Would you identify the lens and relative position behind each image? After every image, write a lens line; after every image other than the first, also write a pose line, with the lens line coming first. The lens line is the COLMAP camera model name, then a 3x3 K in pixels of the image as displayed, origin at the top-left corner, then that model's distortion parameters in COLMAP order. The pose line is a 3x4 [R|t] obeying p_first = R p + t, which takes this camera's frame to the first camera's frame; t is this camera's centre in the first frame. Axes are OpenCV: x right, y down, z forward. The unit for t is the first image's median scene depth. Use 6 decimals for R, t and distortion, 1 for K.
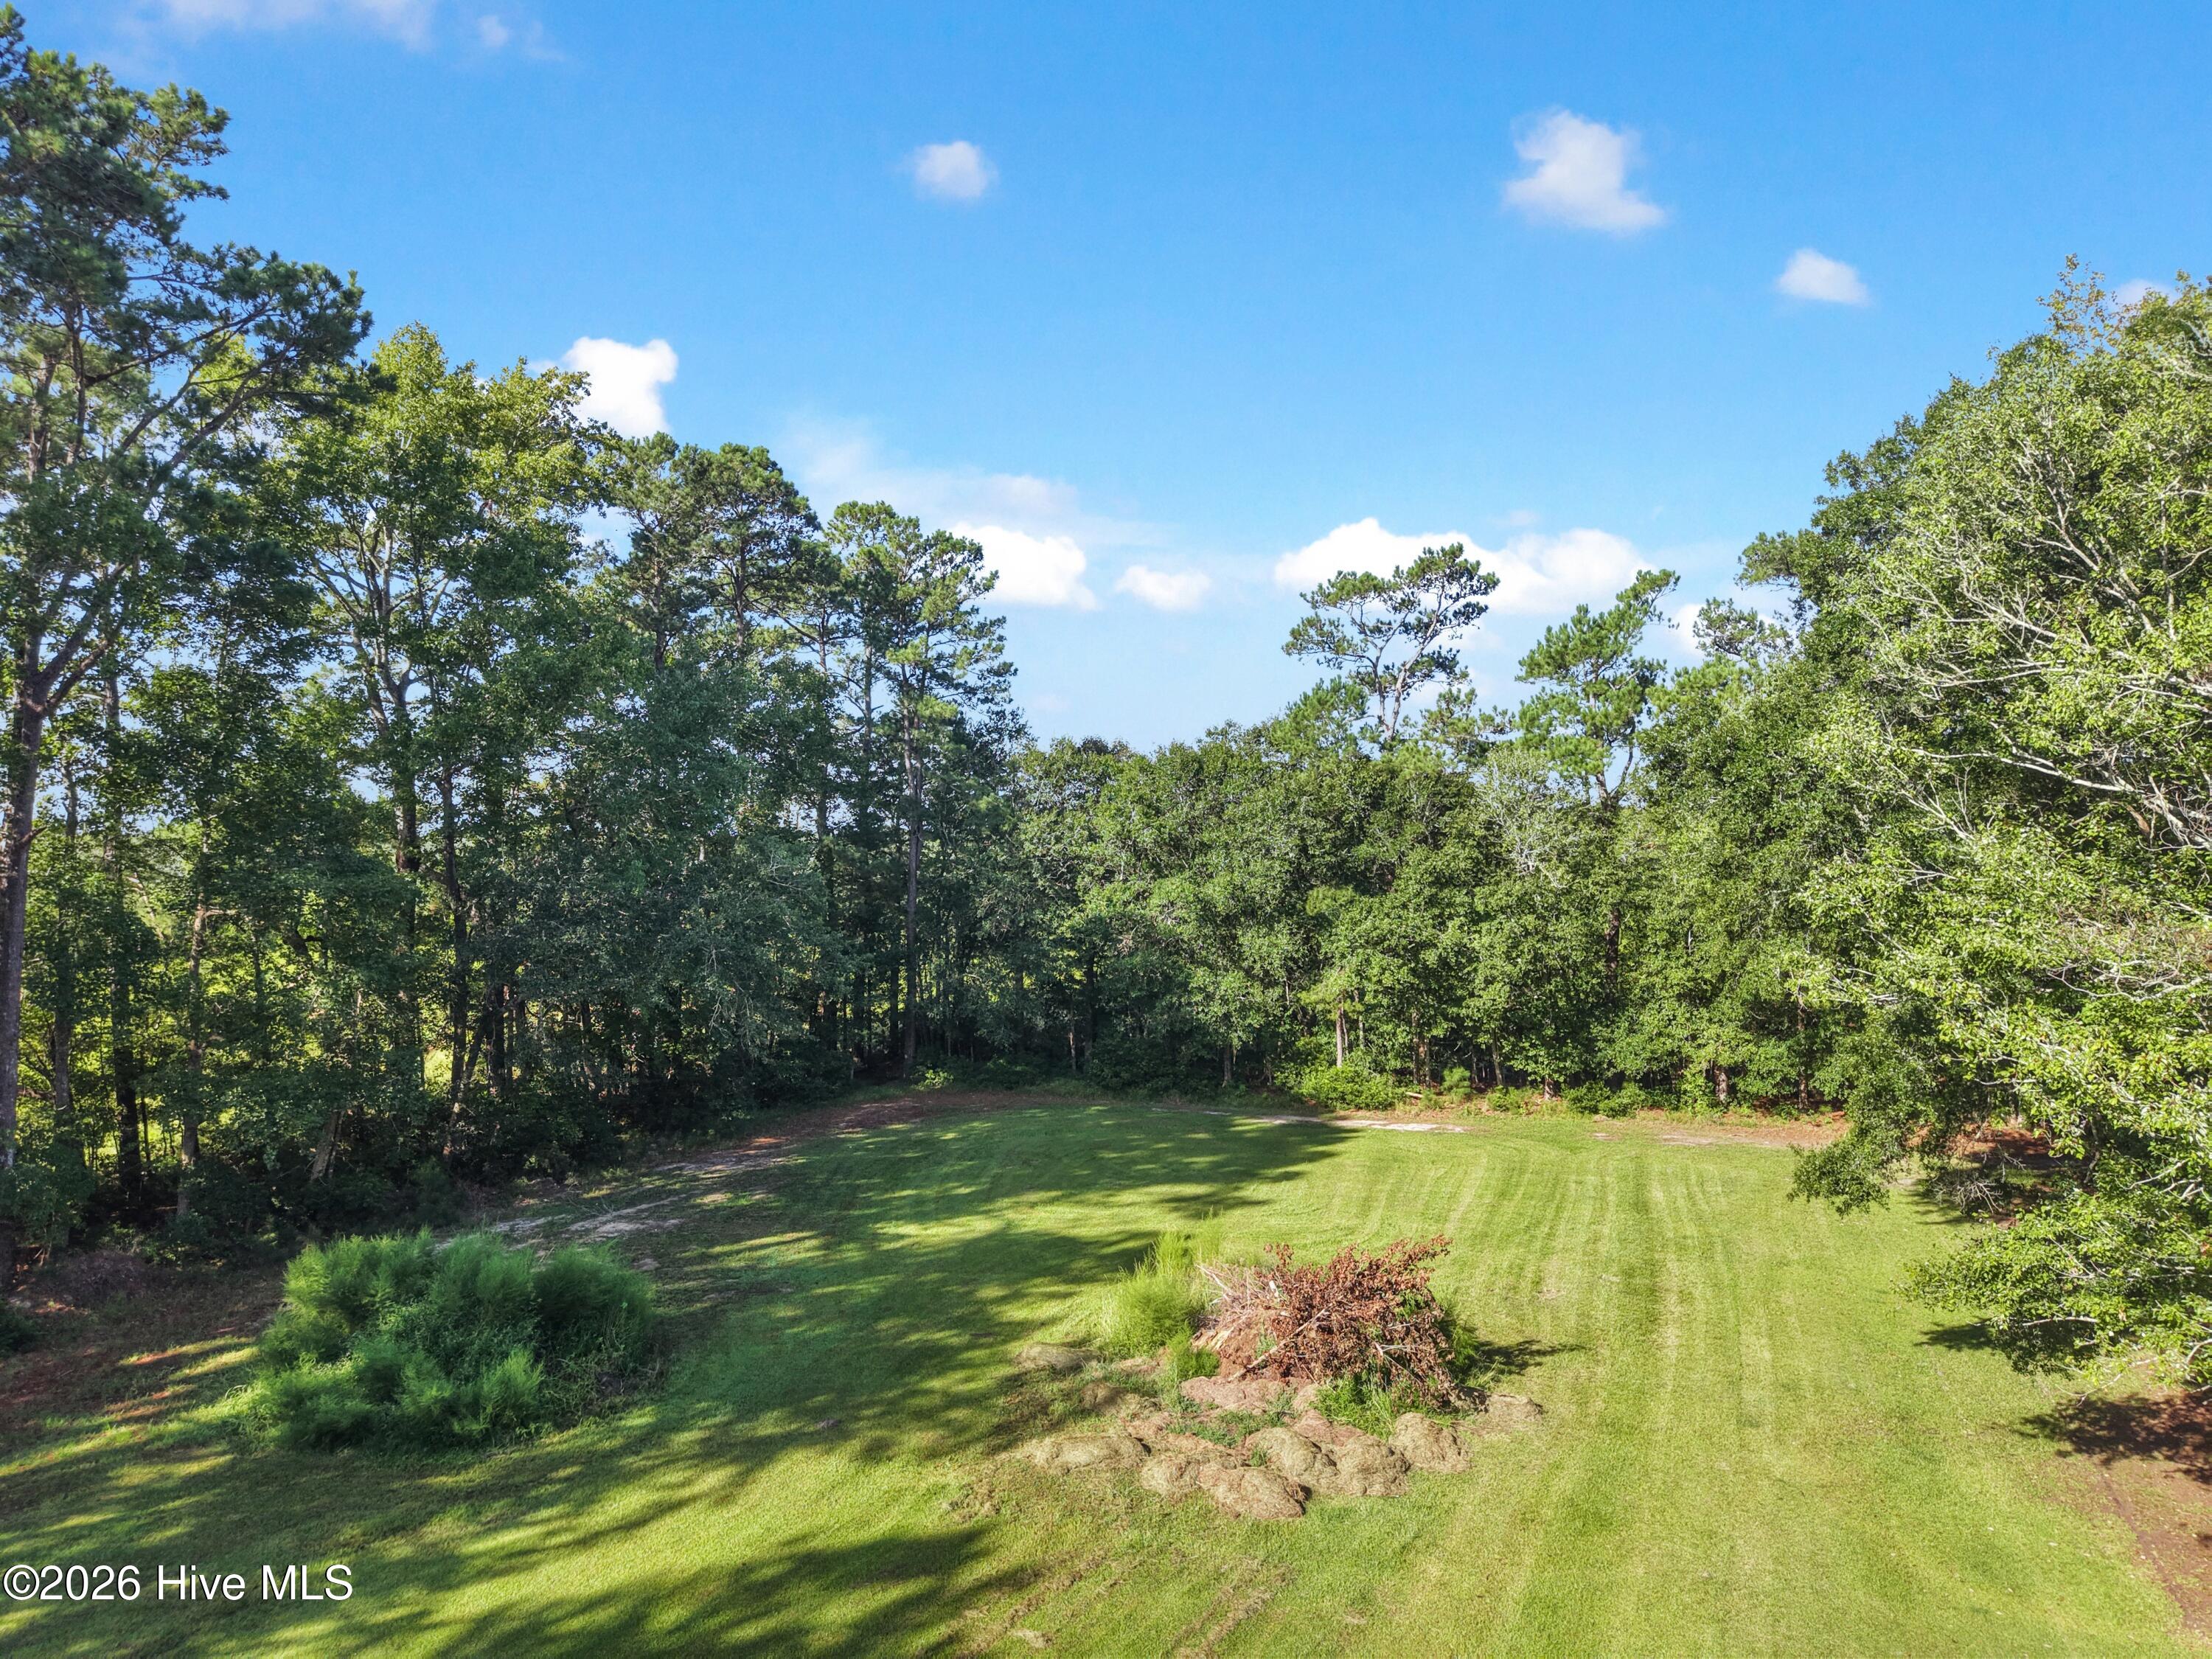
lens RADIAL K [[1447.2, 0, 1106.0], [0, 1447.2, 829.5], [0, 0, 1]] dist [0.037366, -0.050918]
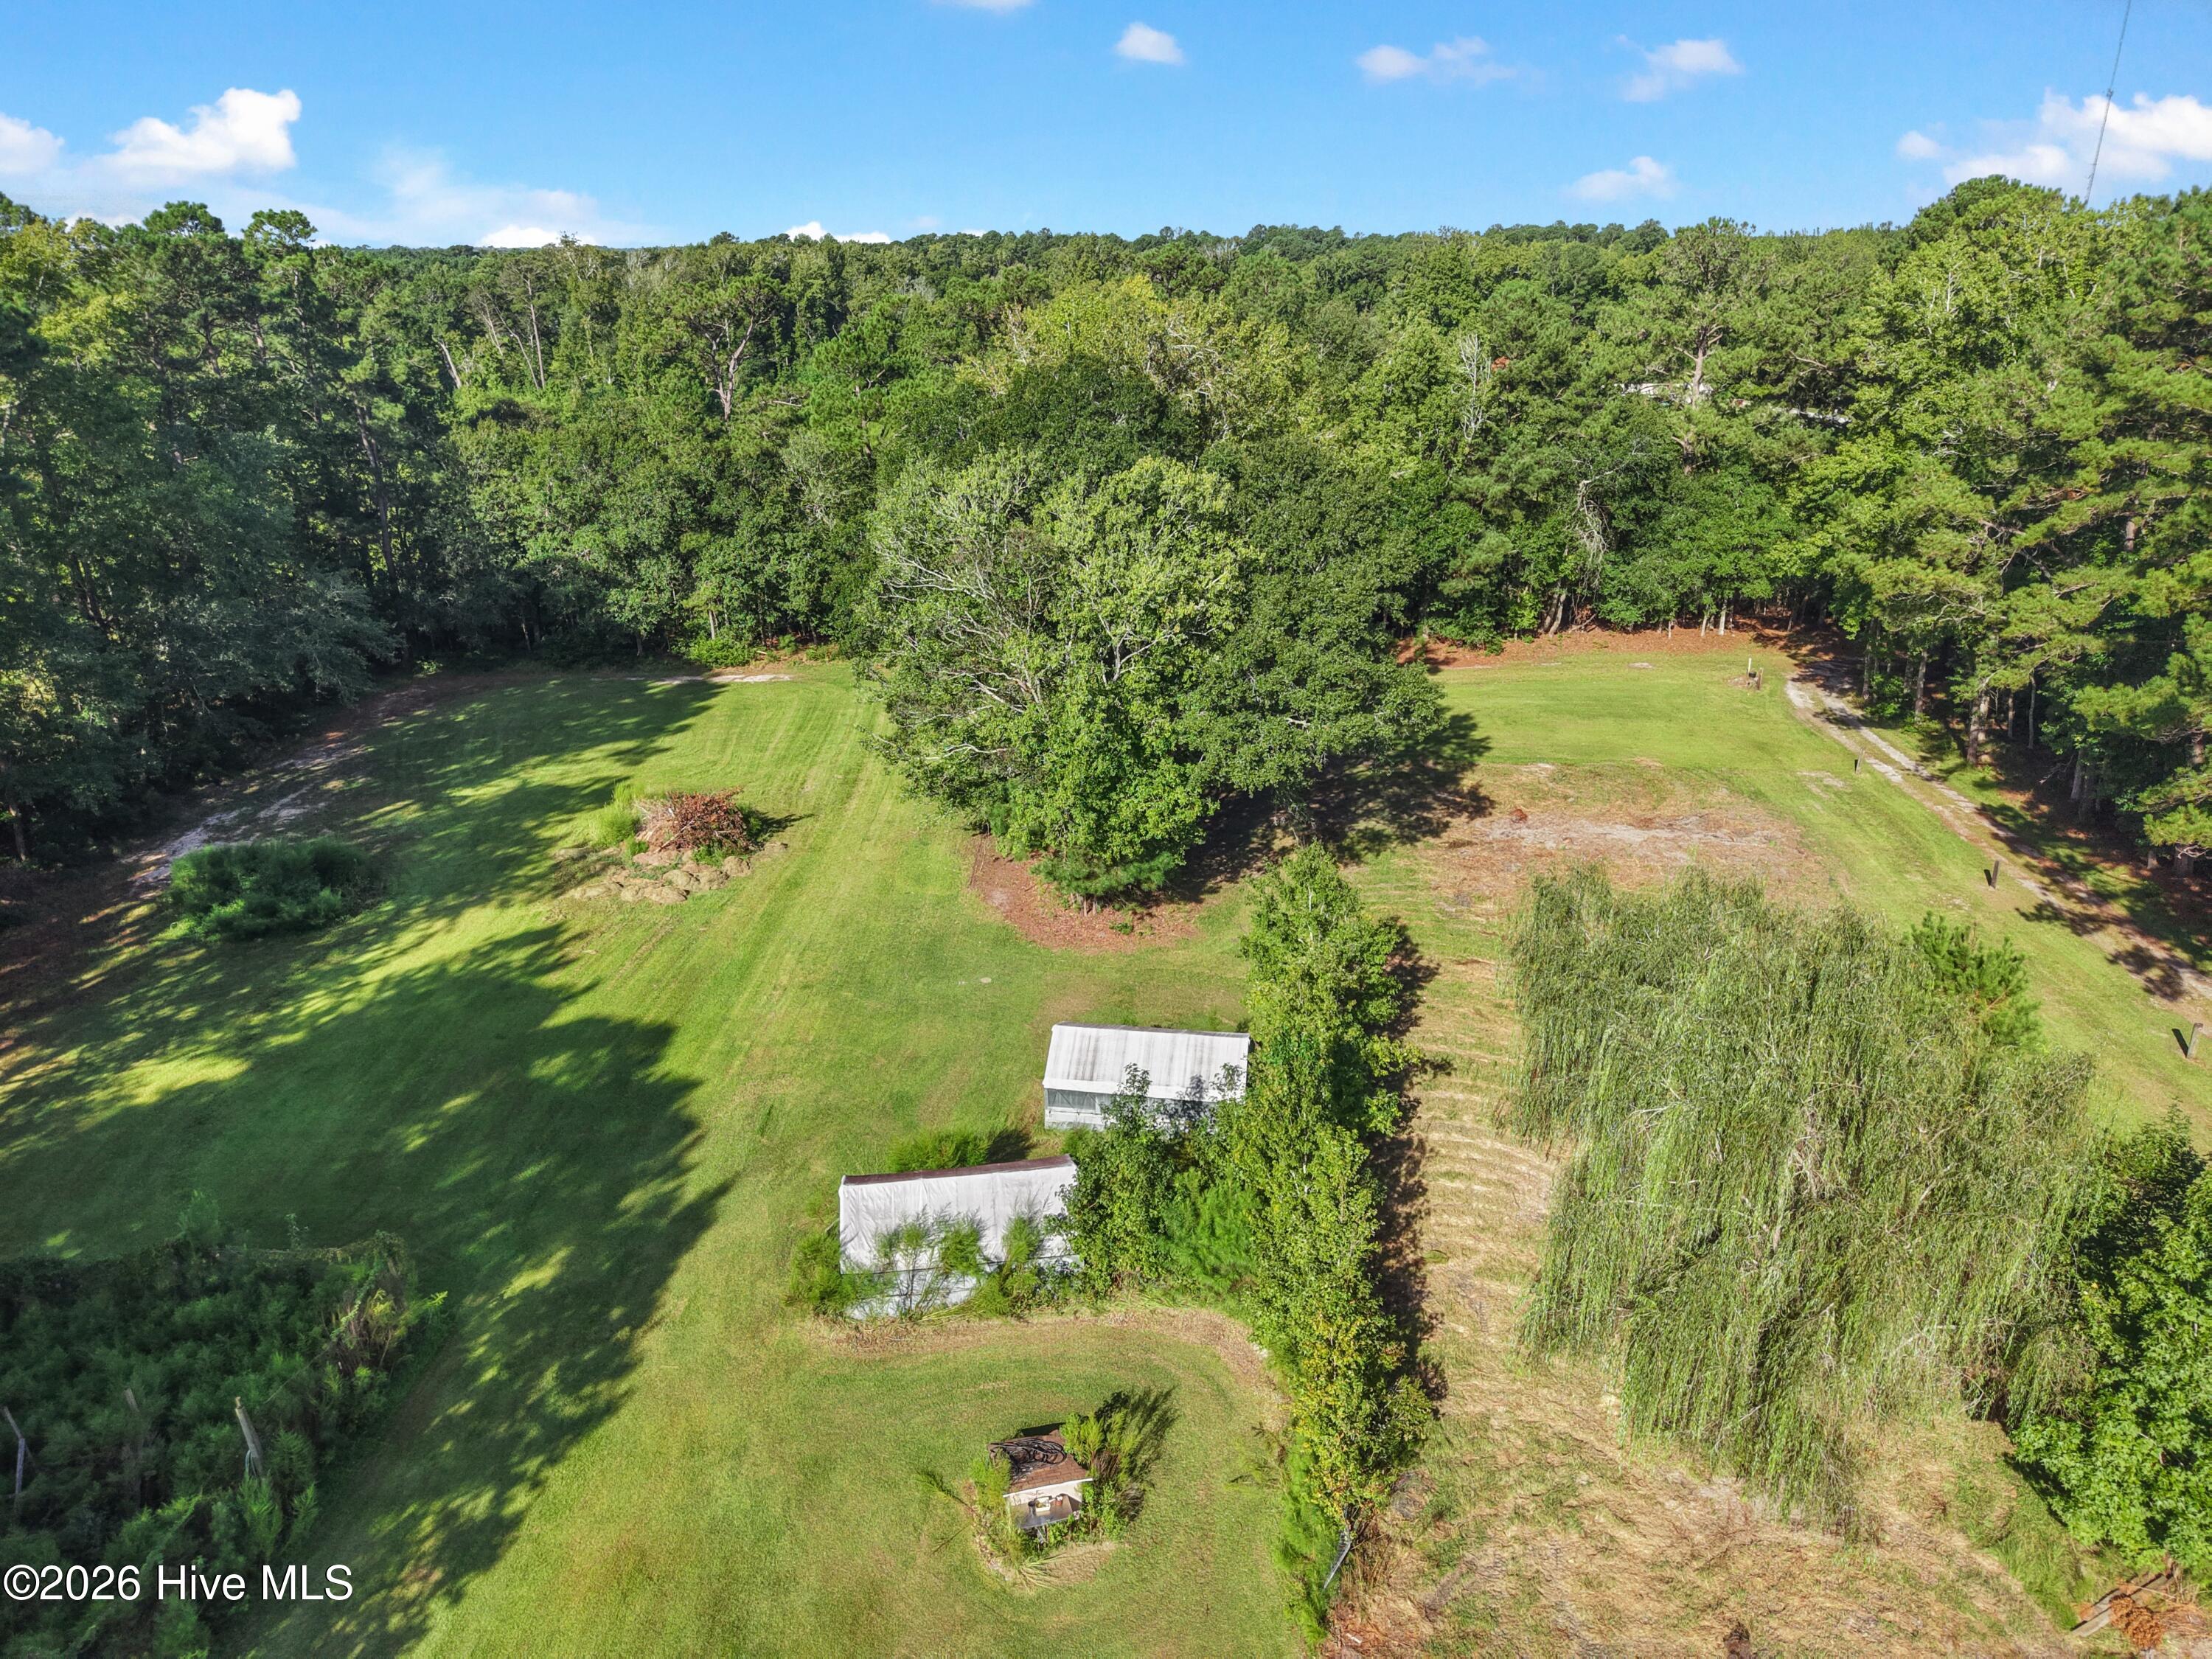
lens RADIAL K [[1447.2, 0, 1106.0], [0, 1447.2, 829.5], [0, 0, 1]] dist [0.037366, -0.050918]
pose [[0.926058, -0.137684, 0.351368, -0.029056], [-0.011957, 0.919898, 0.391976, -0.292253], [-0.377192, -0.367194, 0.850232, -0.628130]]
